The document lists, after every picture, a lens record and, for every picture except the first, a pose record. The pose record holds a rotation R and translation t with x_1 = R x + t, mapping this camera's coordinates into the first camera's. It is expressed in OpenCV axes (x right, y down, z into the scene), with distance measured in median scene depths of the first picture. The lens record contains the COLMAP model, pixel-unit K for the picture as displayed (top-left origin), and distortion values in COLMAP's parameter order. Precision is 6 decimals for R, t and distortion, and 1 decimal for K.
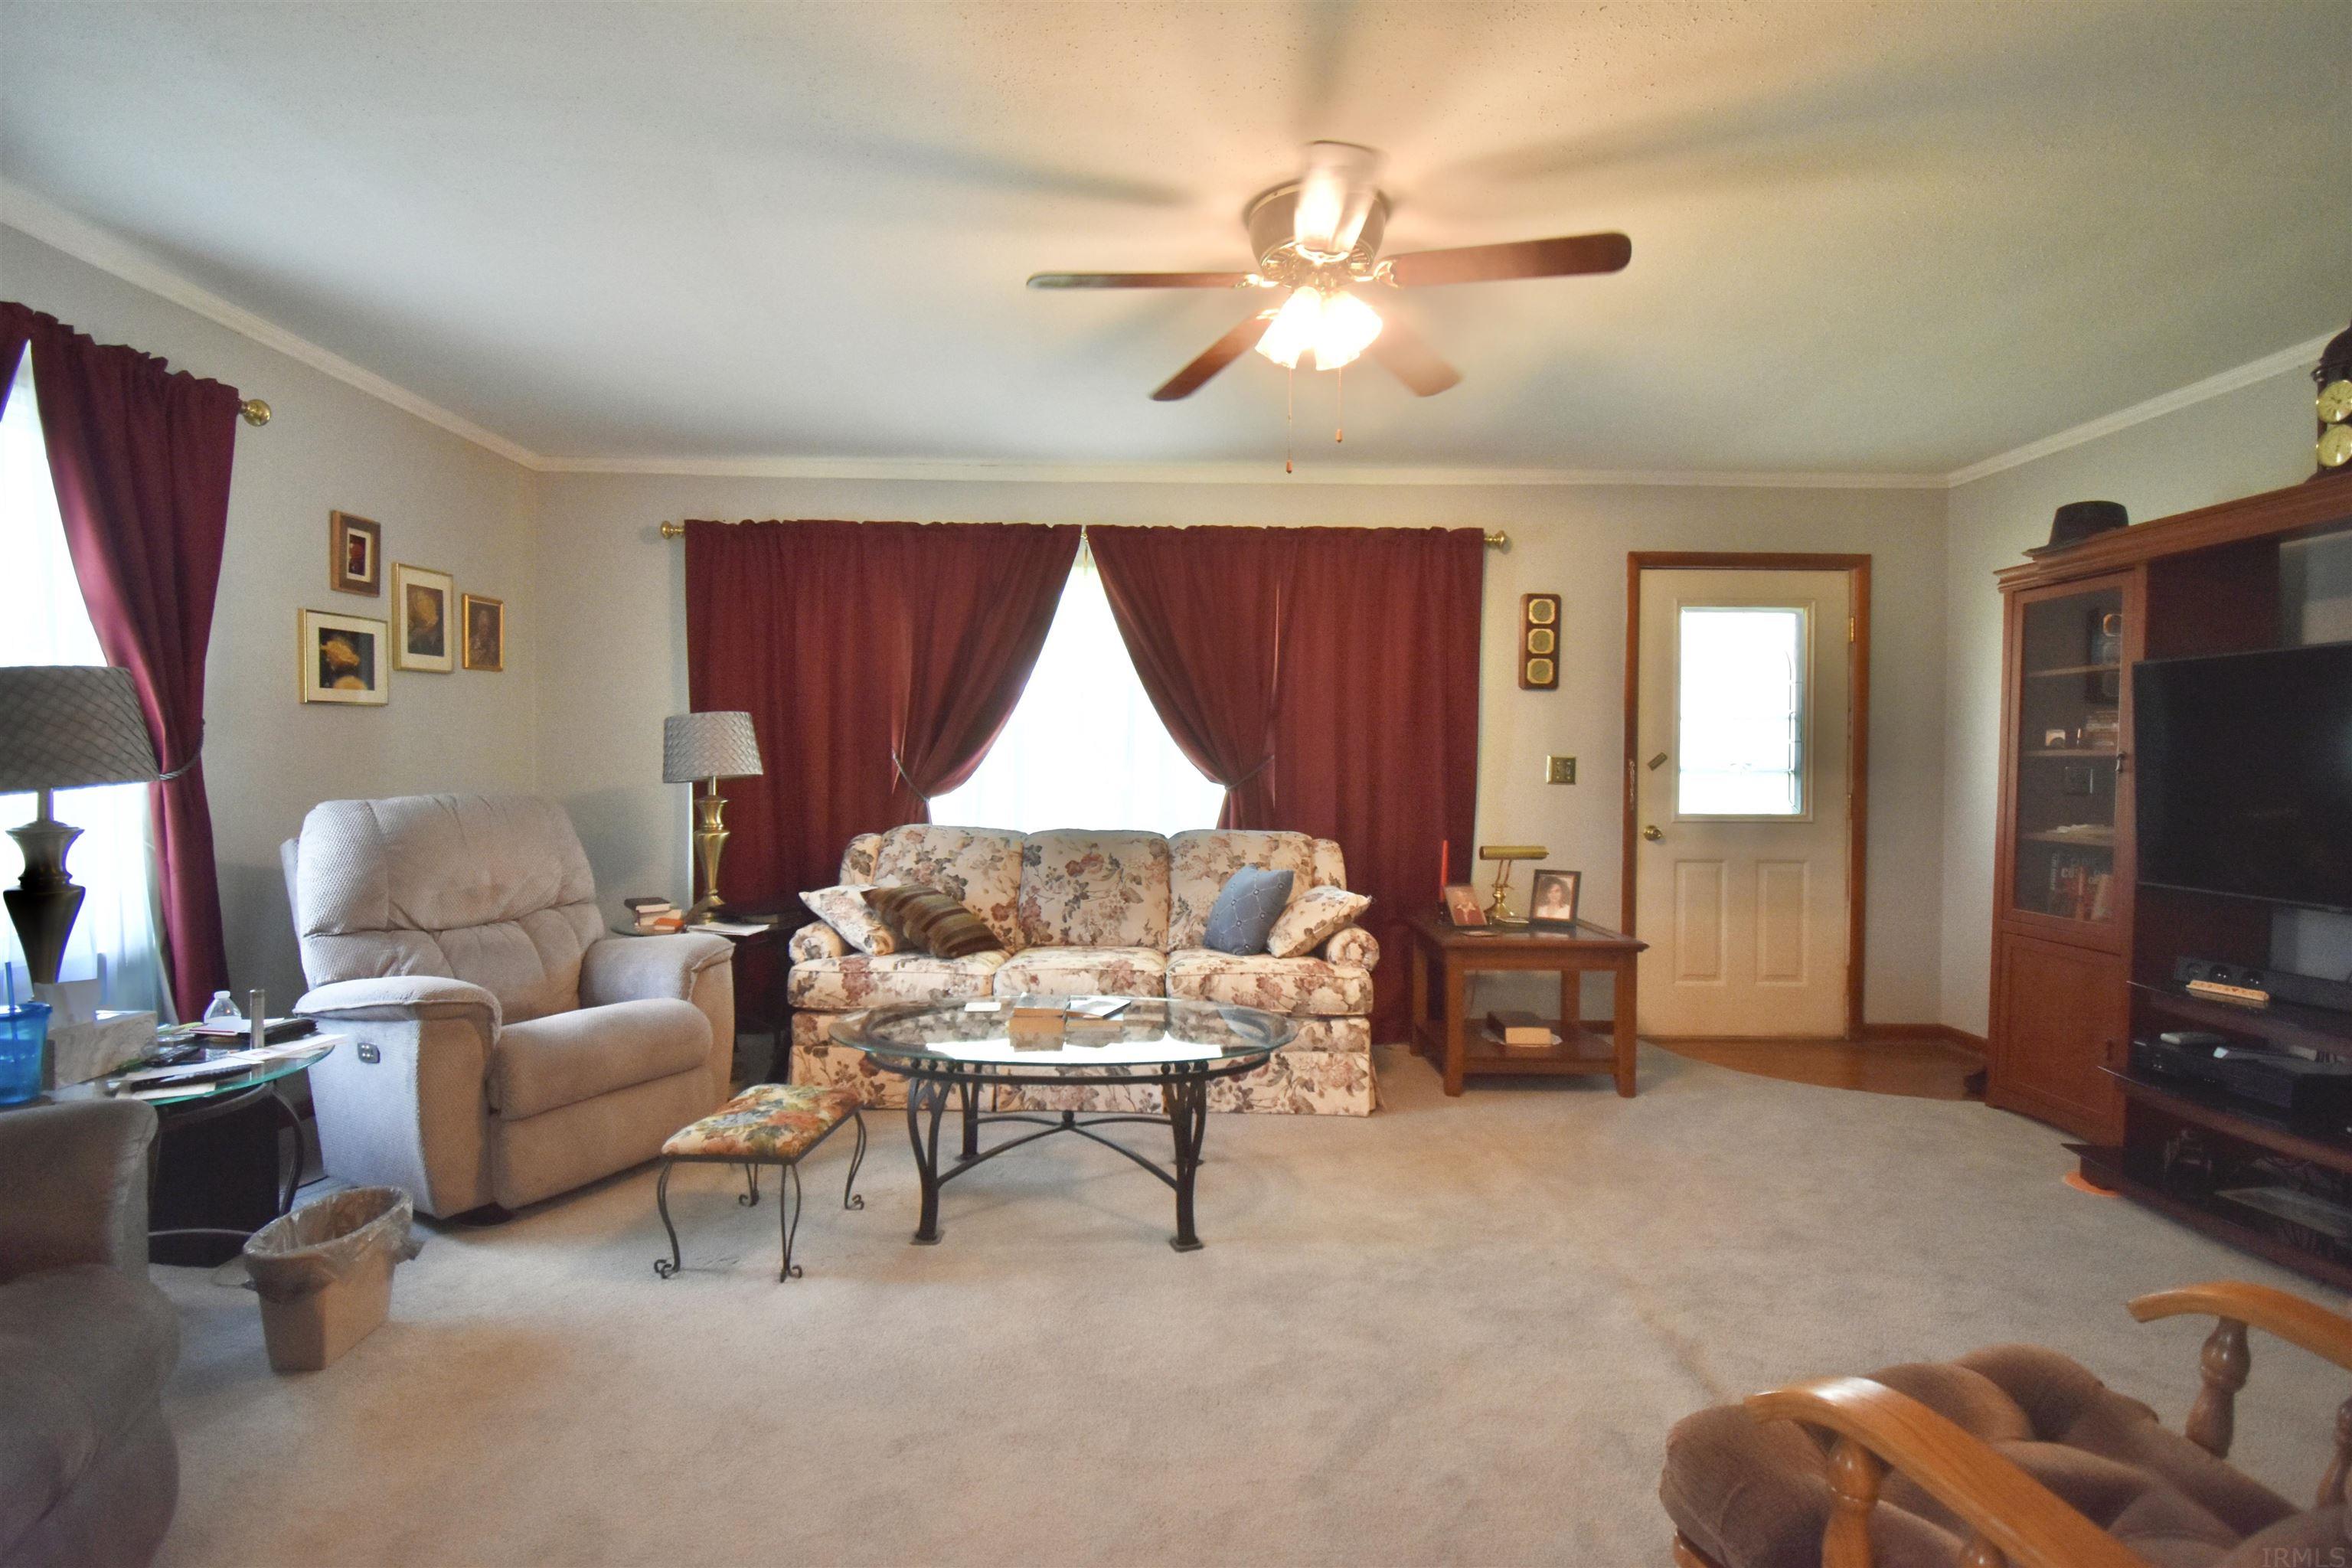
lens RADIAL K [[1023.2, 0, 1176.1], [0, 1023.2, 789.2], [0, 0, 1]] dist [-0.033611, -0.005160]
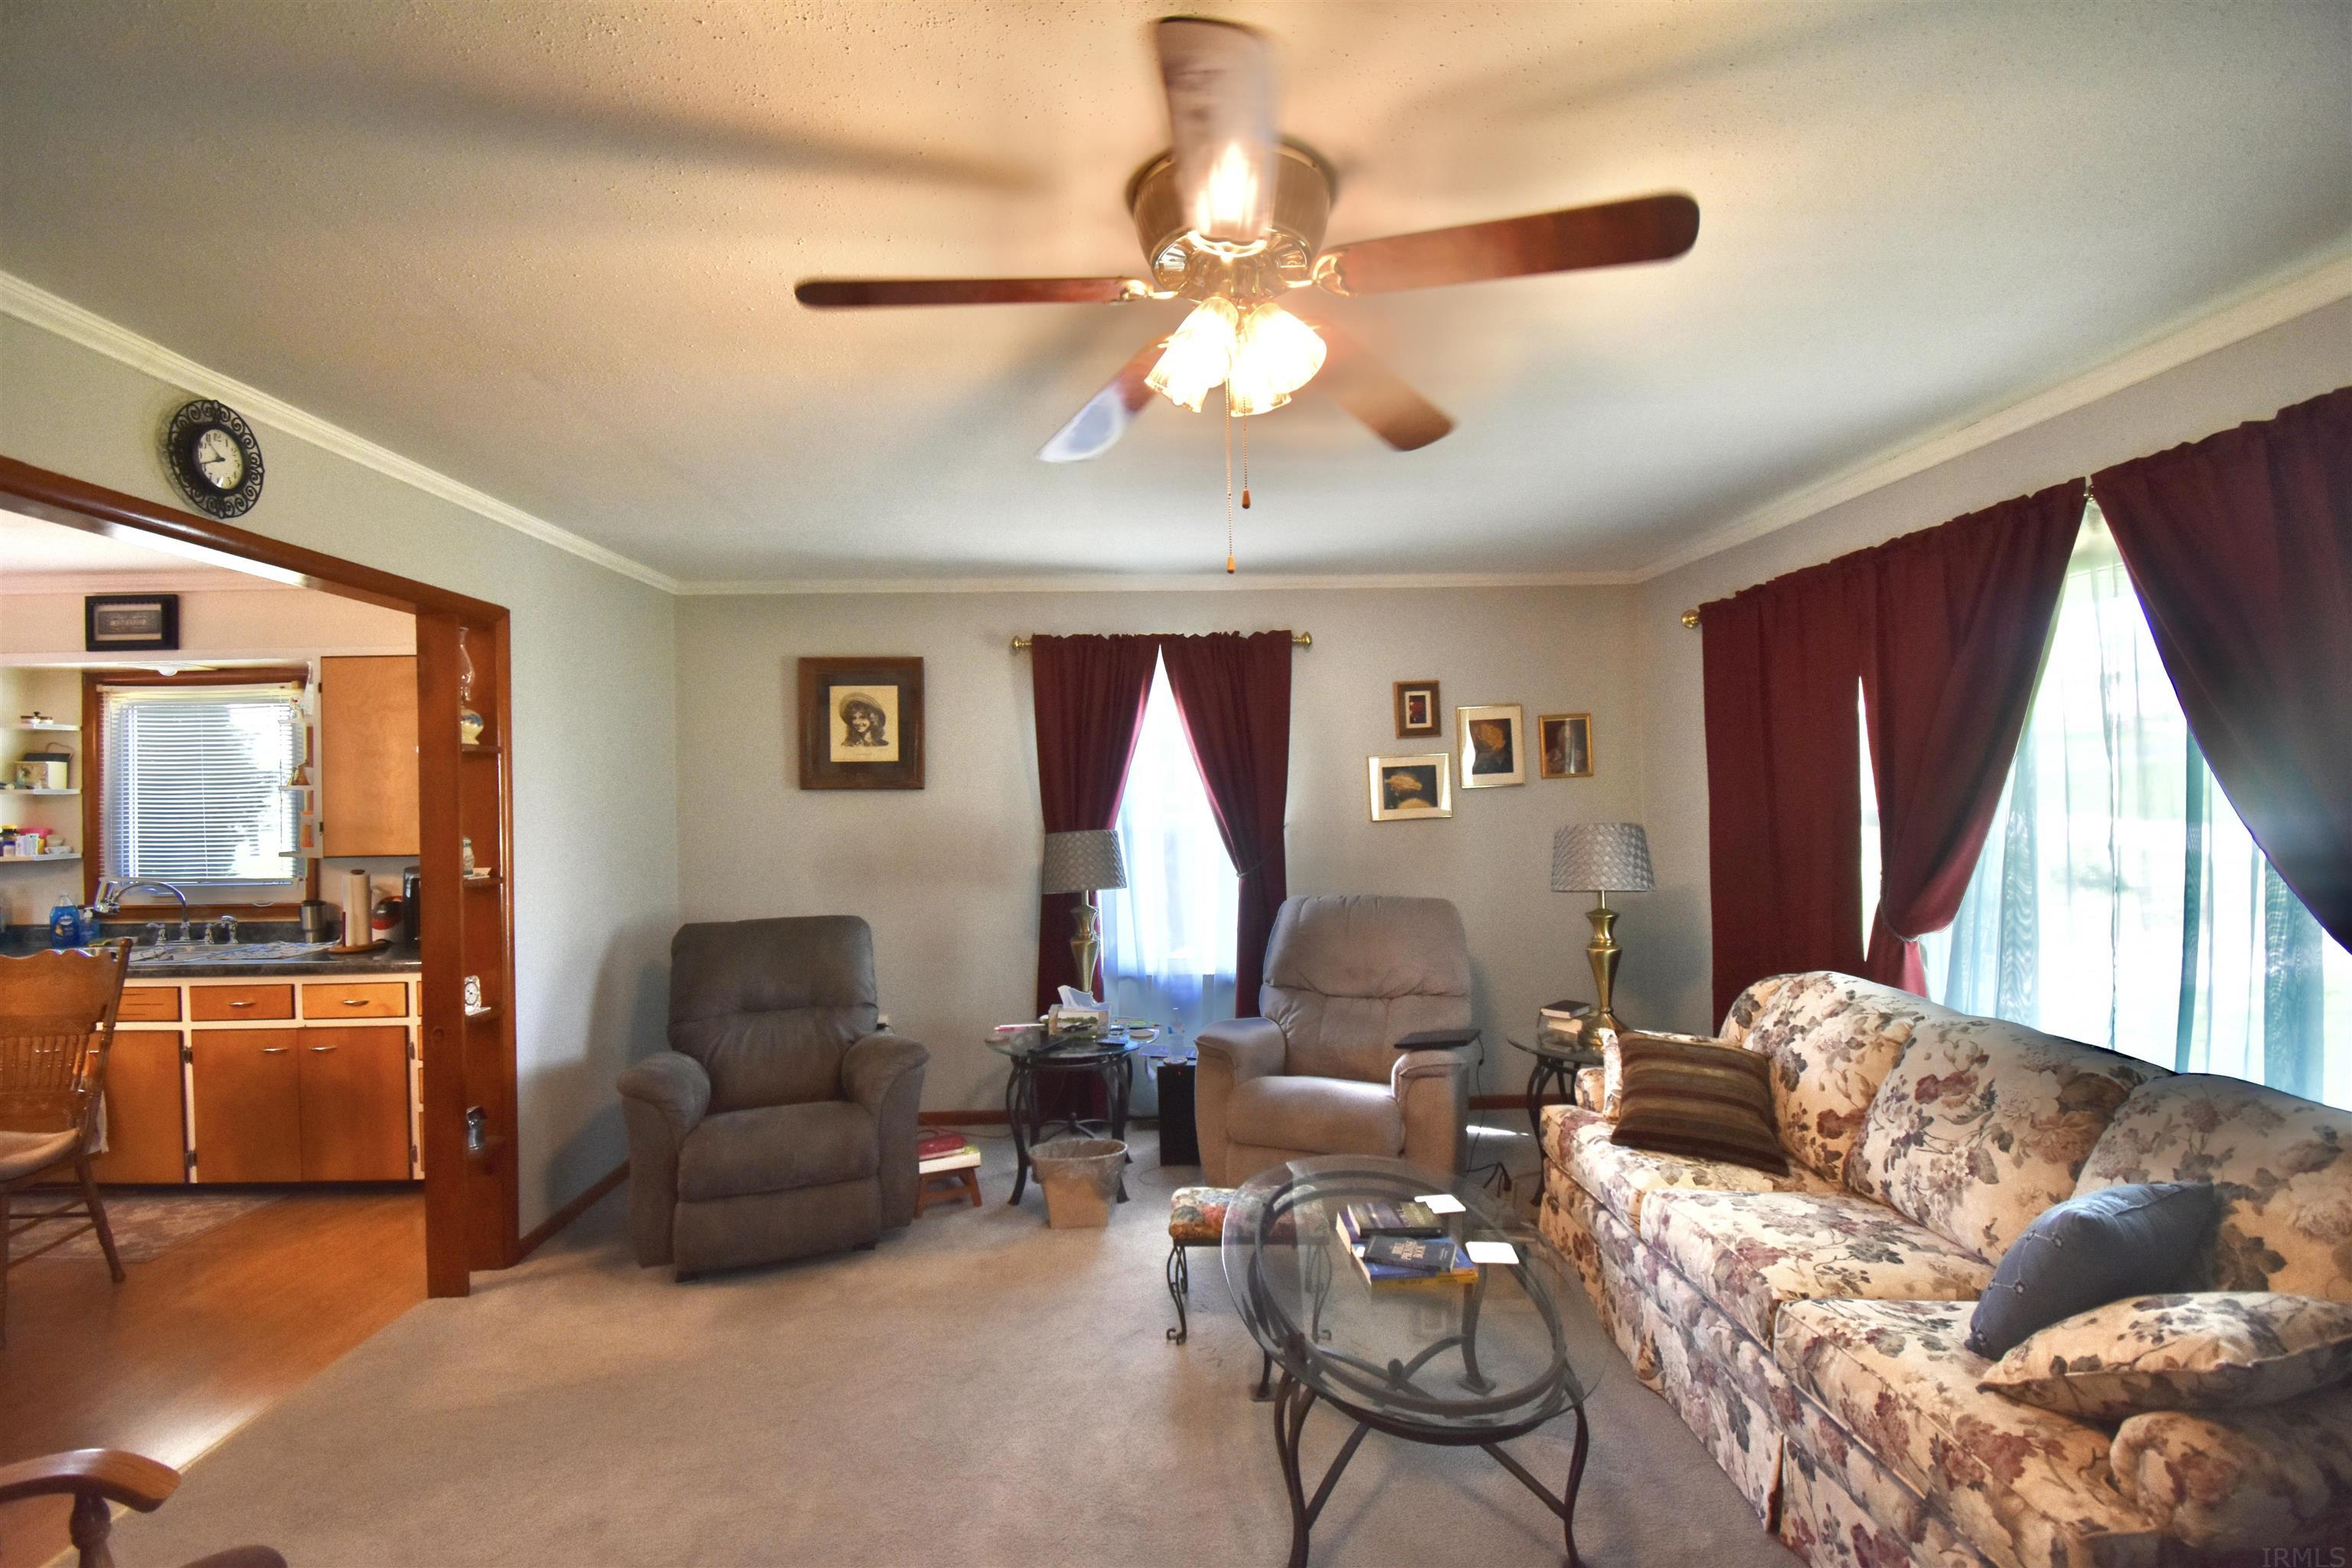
lens RADIAL K [[1023.2, 0, 1174.1], [0, 1023.2, 798.8], [0, 0, 1]] dist [-0.033611, -0.005160]
pose [[0.004355, -0.006929, -0.999967, 0.535763], [-0.006500, 0.999955, -0.006957, -0.094365], [0.999969, 0.006530, 0.004310, 0.618991]]
